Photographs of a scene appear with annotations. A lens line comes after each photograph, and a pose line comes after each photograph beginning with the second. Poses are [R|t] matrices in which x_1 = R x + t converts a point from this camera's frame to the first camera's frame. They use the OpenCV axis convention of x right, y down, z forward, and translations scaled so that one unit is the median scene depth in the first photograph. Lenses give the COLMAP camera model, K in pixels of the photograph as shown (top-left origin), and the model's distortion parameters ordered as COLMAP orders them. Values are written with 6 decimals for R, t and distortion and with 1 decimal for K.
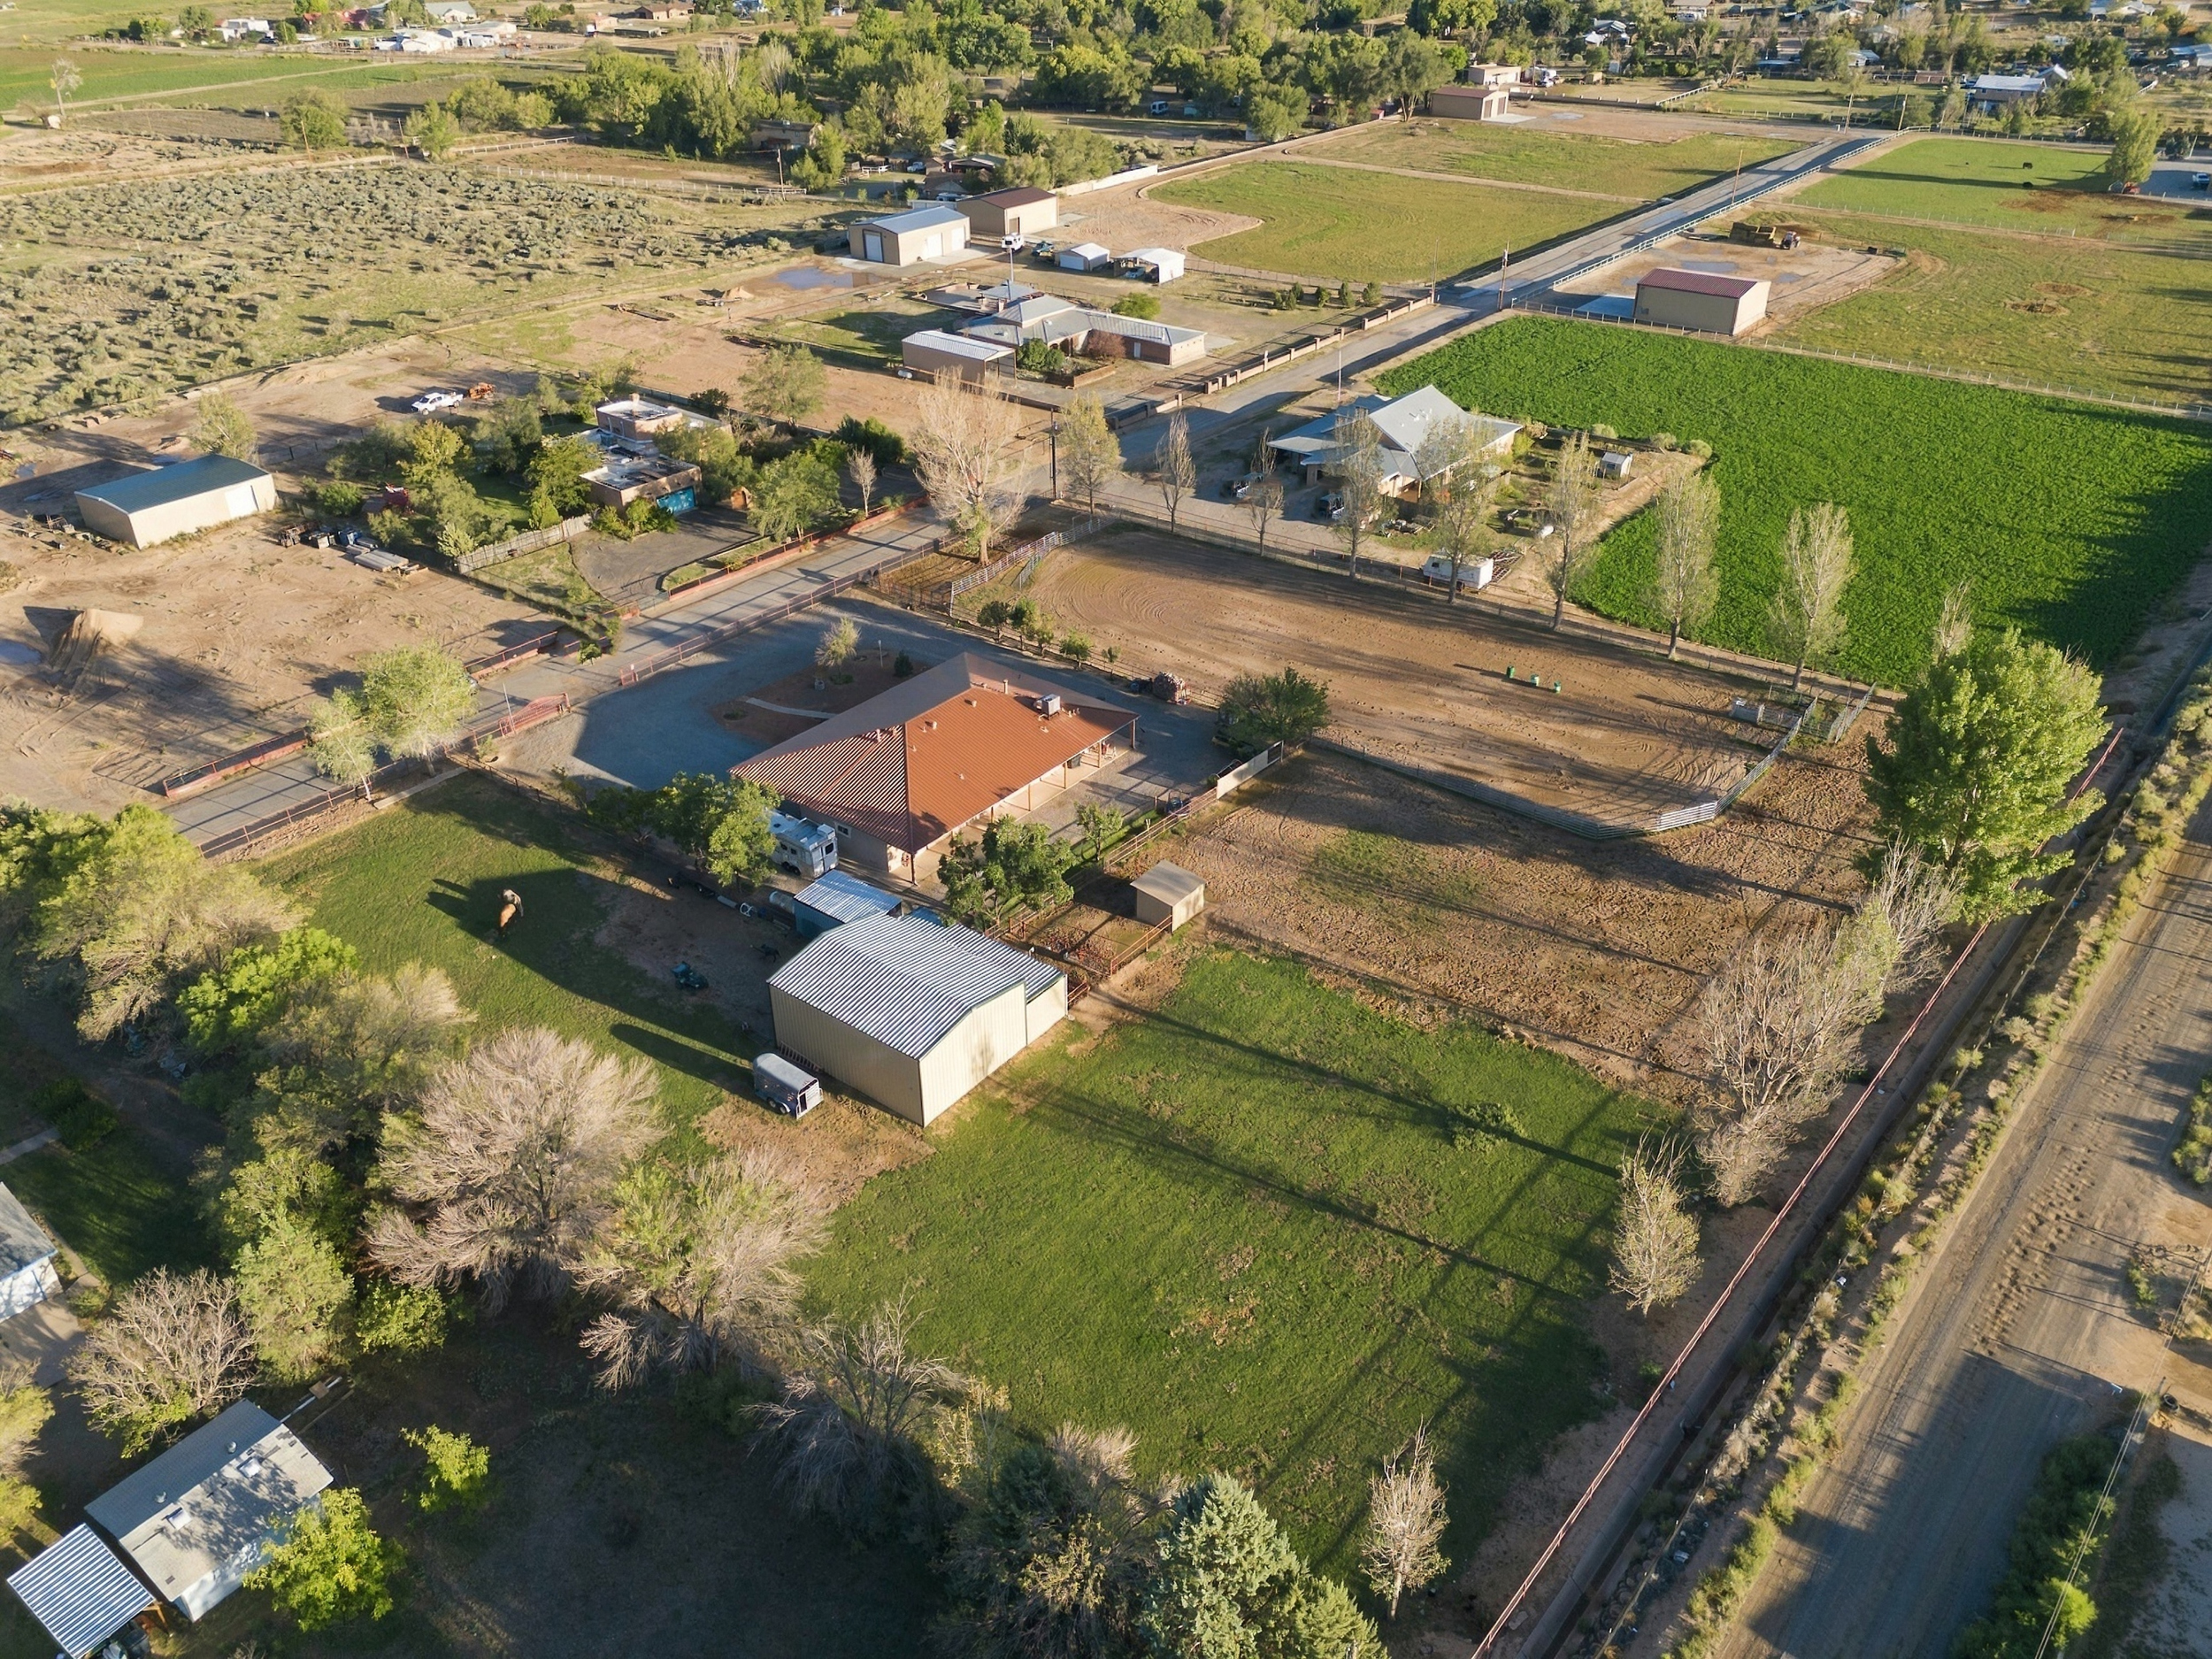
lens RADIAL K [[1618.9, 0, 1119.5], [0, 1618.9, 831.5], [0, 0, 1]] dist [0.061189, -0.049849]
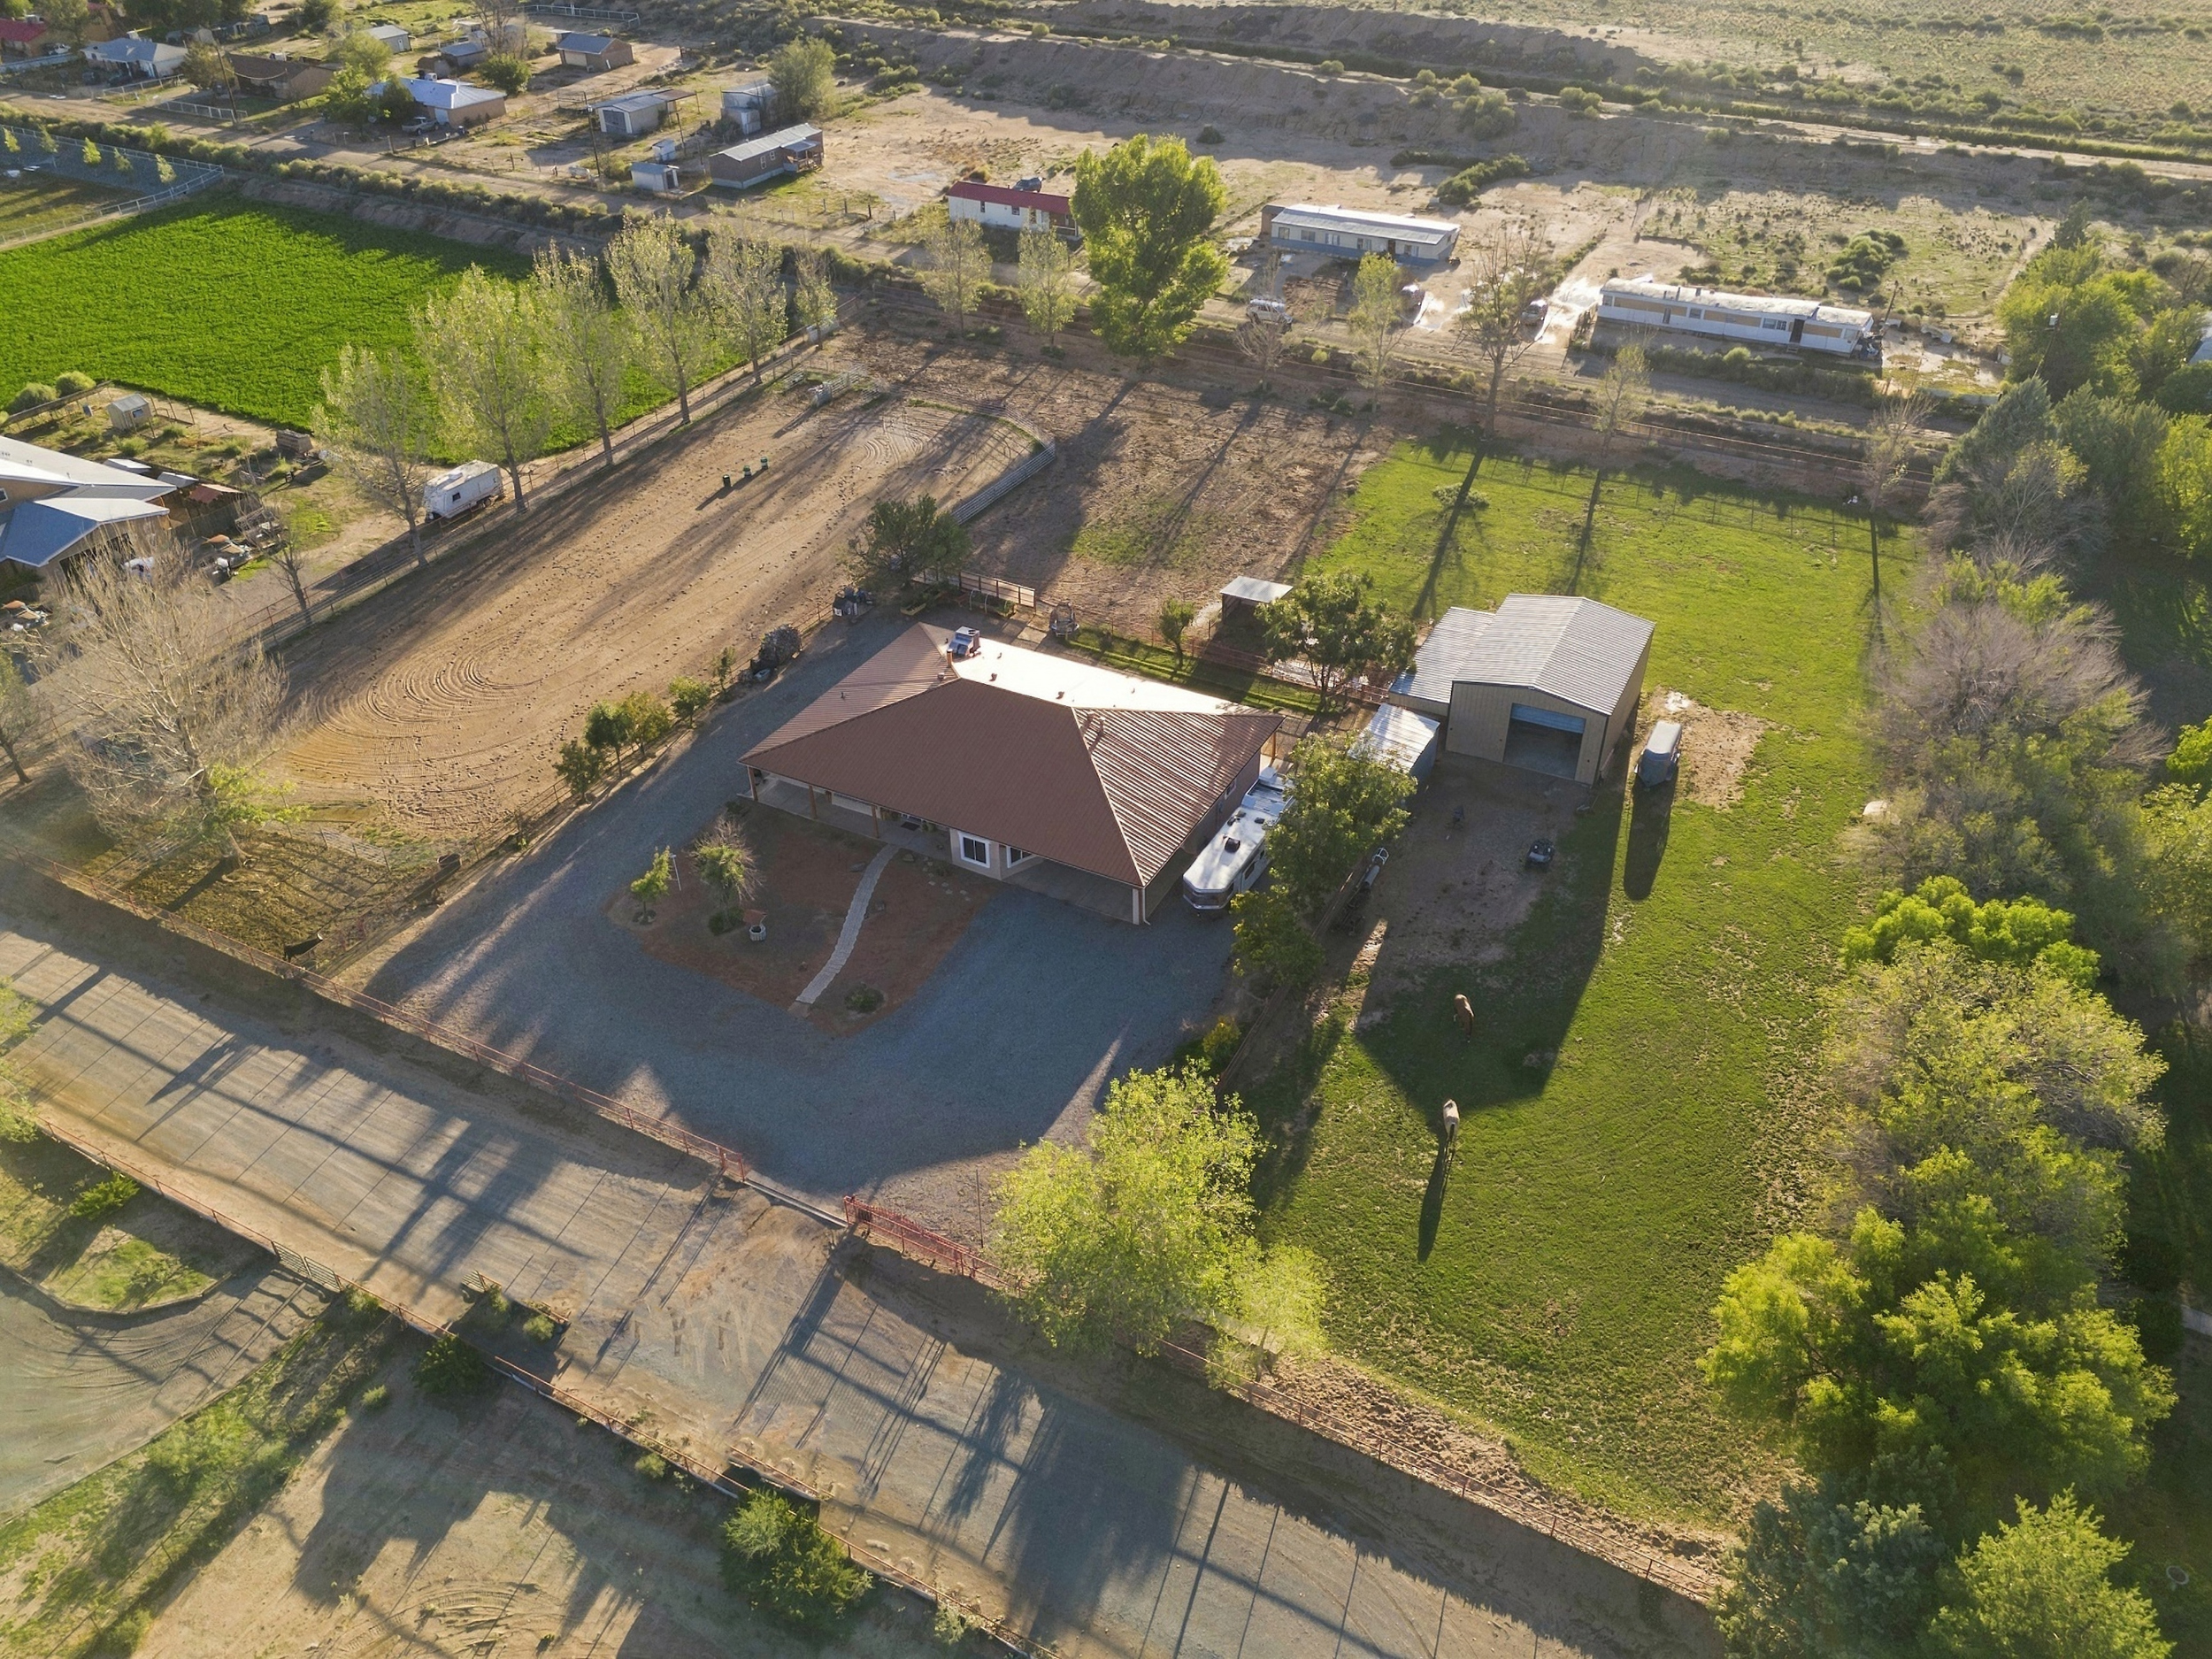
lens RADIAL K [[1618.9, 0, 1110.2], [0, 1618.9, 825.5], [0, 0, 1]] dist [0.061189, -0.049849]
pose [[-0.178818, -0.561612, 0.807847, -0.751896], [0.521519, 0.642139, 0.561851, -0.430845], [-0.834292, 0.521776, 0.178065, 0.847023]]
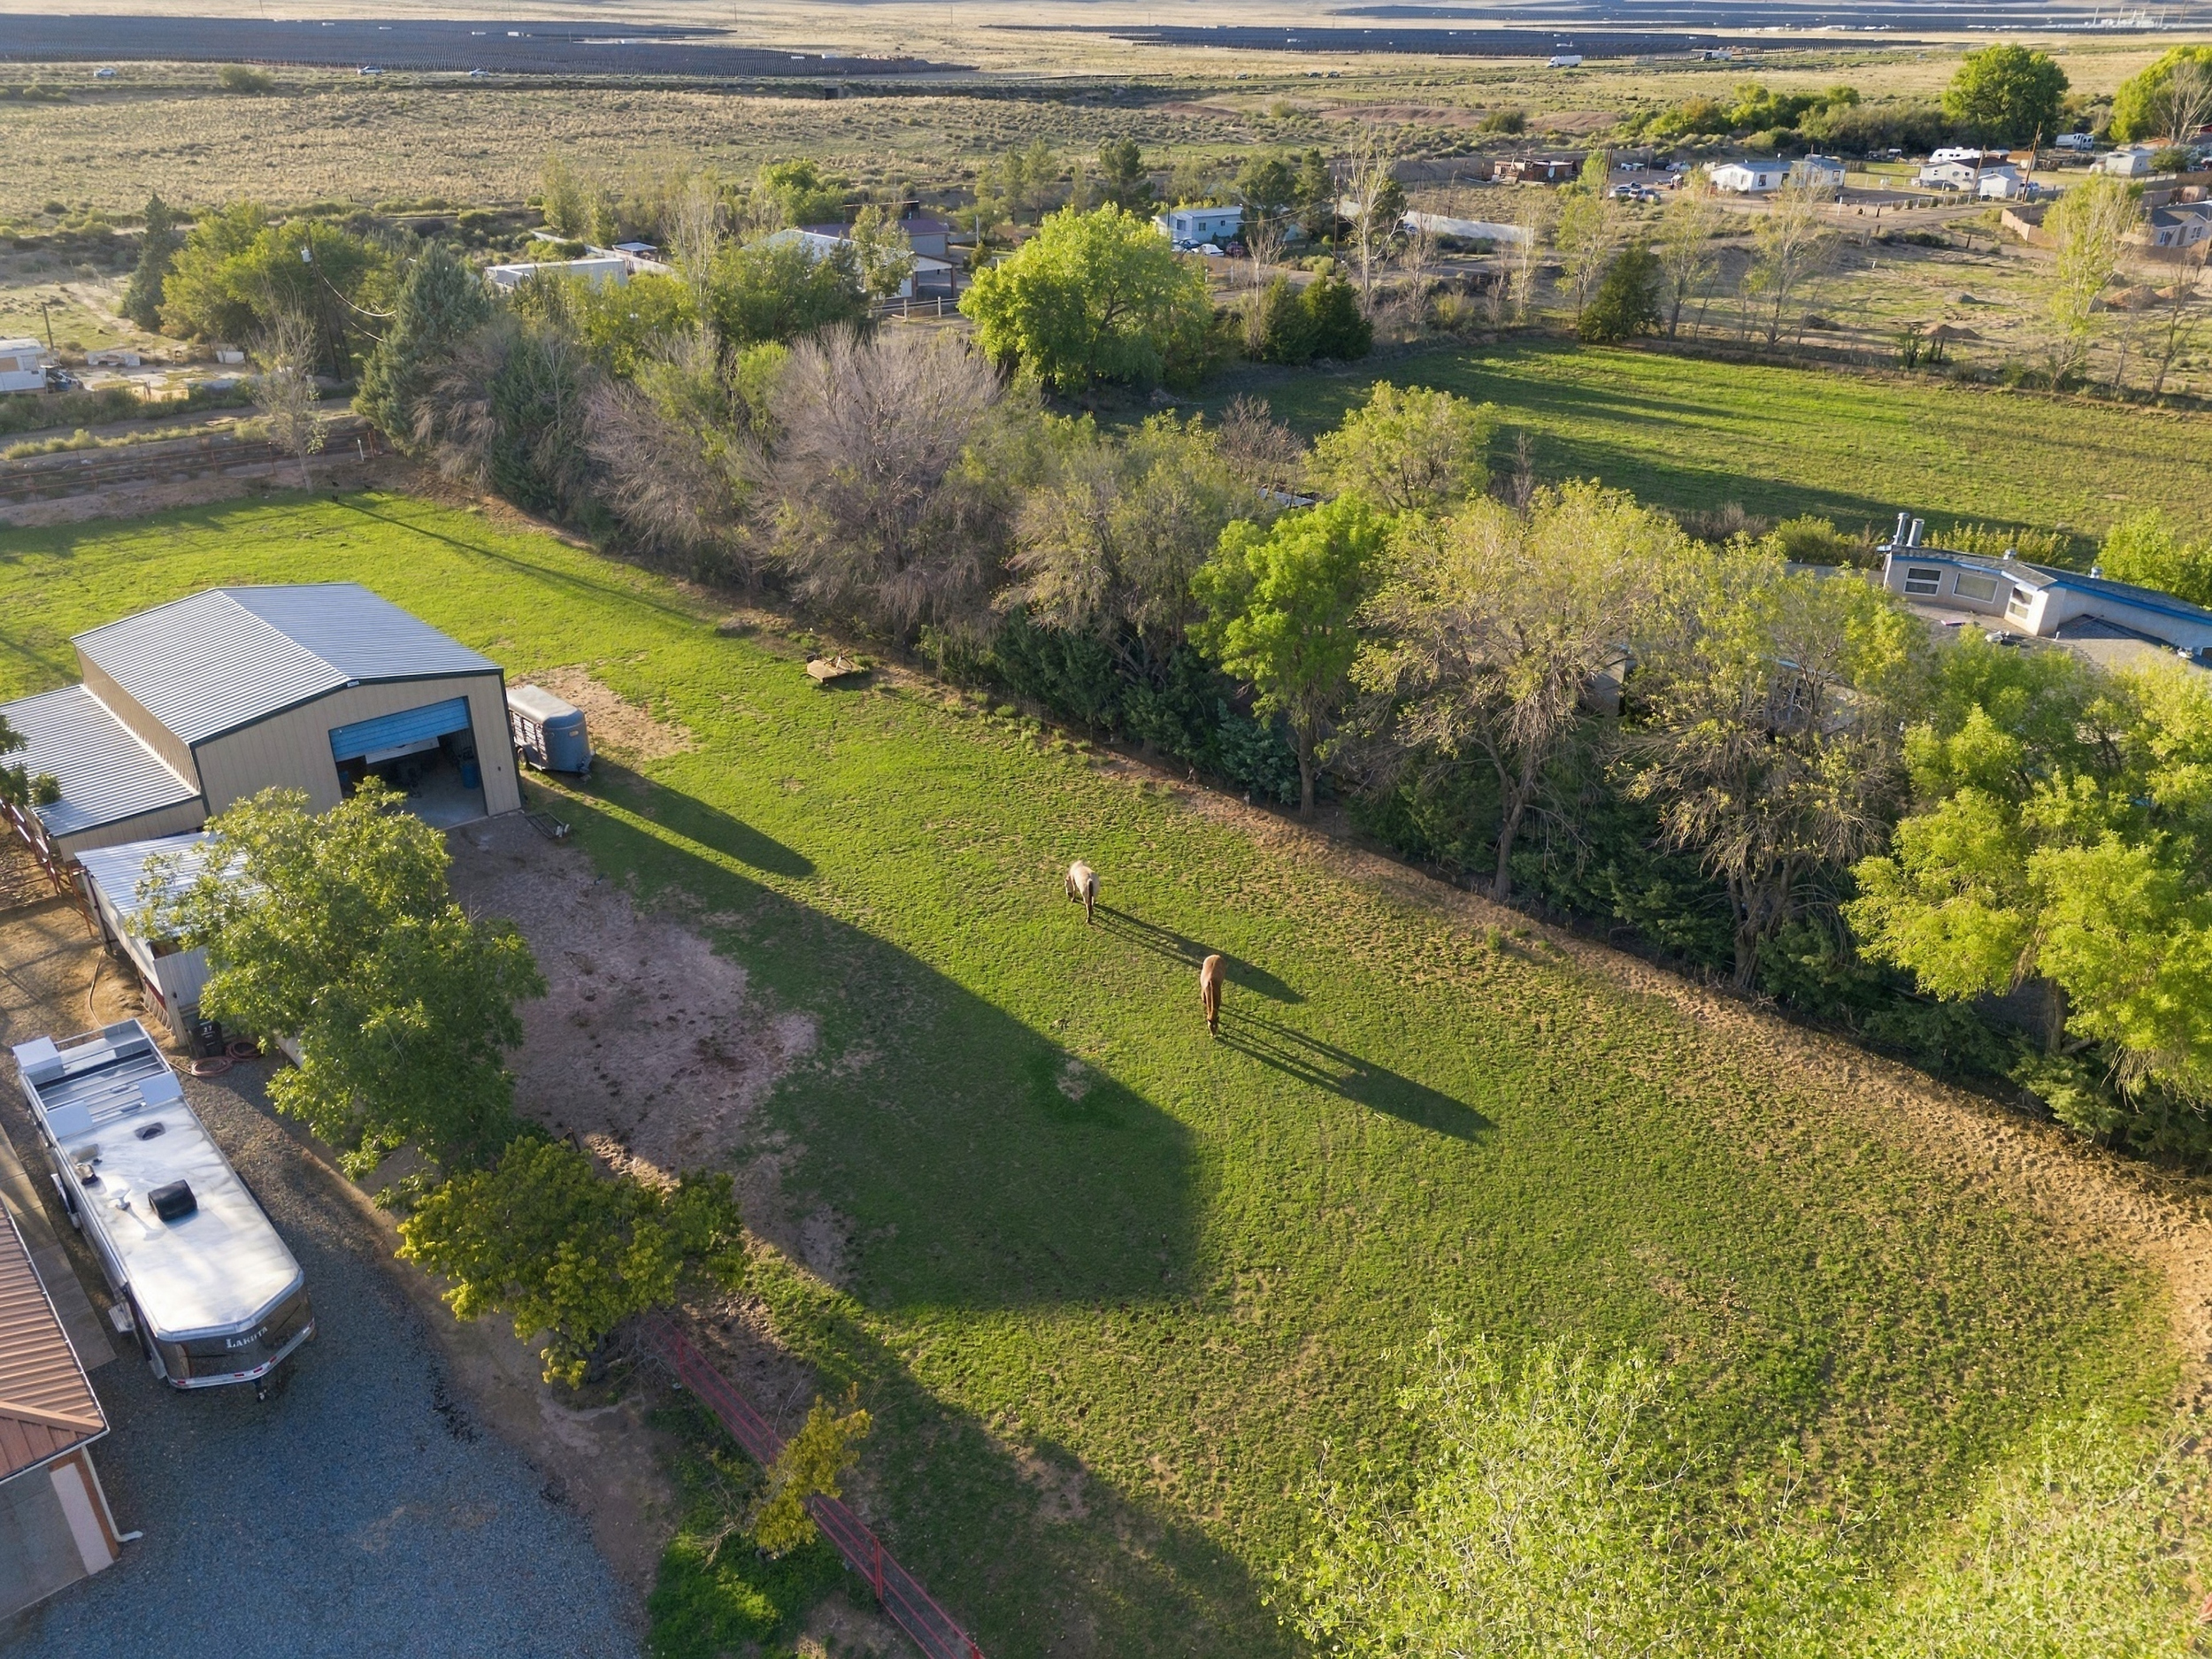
lens RADIAL K [[1618.9, 0, 1107.6], [0, 1618.9, 836.0], [0, 0, 1]] dist [0.061189, -0.049849]
pose [[-0.985169, -0.068498, 0.157320, -0.385698], [0.095895, 0.540513, 0.835853, -0.236963], [-0.142288, 0.838543, -0.525928, 0.994831]]
